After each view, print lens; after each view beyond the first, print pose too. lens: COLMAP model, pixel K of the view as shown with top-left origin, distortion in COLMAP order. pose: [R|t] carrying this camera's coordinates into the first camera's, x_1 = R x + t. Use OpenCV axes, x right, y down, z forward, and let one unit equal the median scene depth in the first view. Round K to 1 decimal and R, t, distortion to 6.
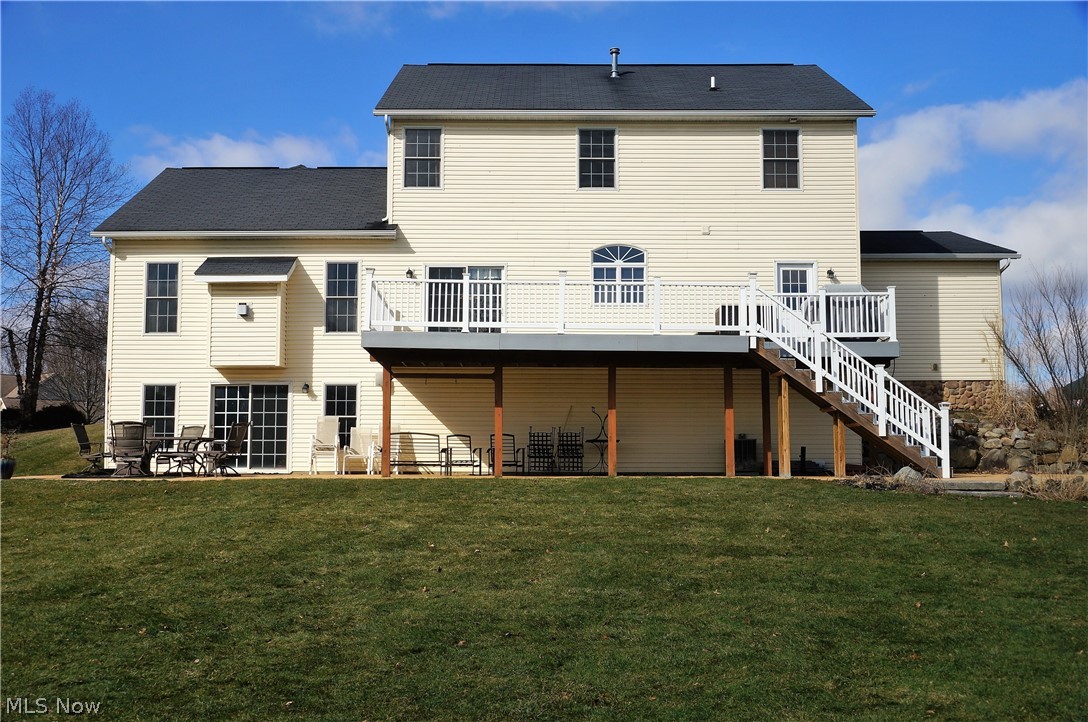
lens RADIAL K [[1080.8, 0, 544.3], [0, 1080.8, 364.0], [0, 0, 1]] dist [-0.002891, 0.001789]
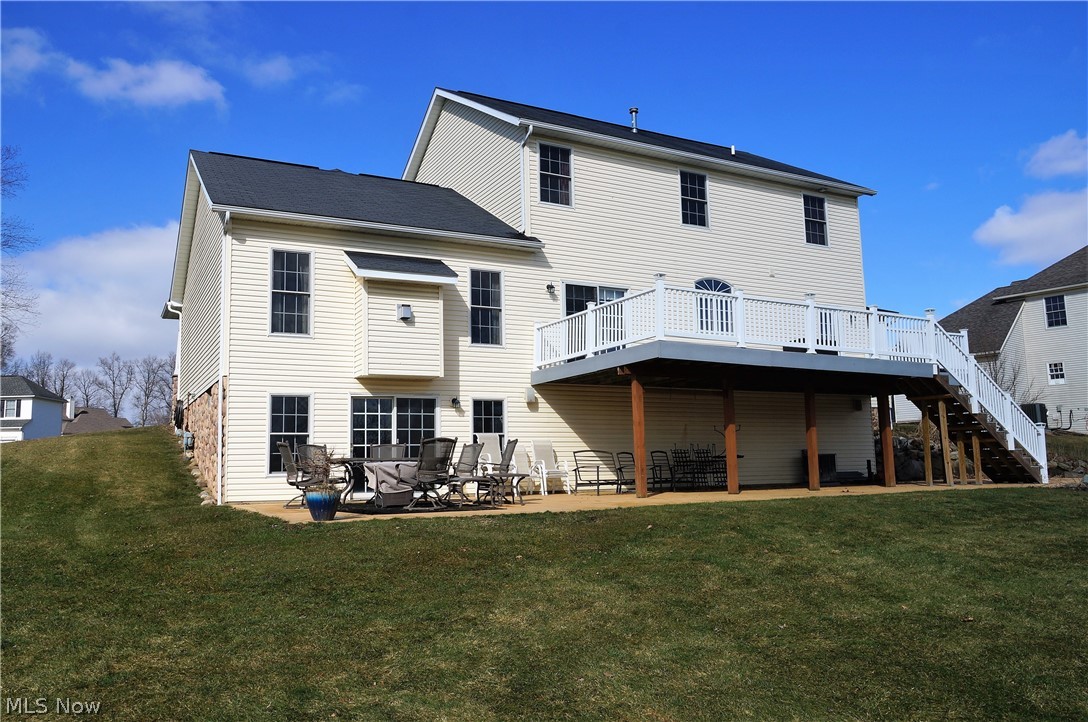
lens RADIAL K [[822.5, 0, 544.0], [0, 822.5, 361.0], [0, 0, 1]] dist [-0.028086, 0.006913]
pose [[0.883180, 0.042858, 0.467073, -0.478641], [-0.022730, 0.998557, -0.048648, 0.019108], [-0.468484, 0.032348, 0.882880, 0.346080]]
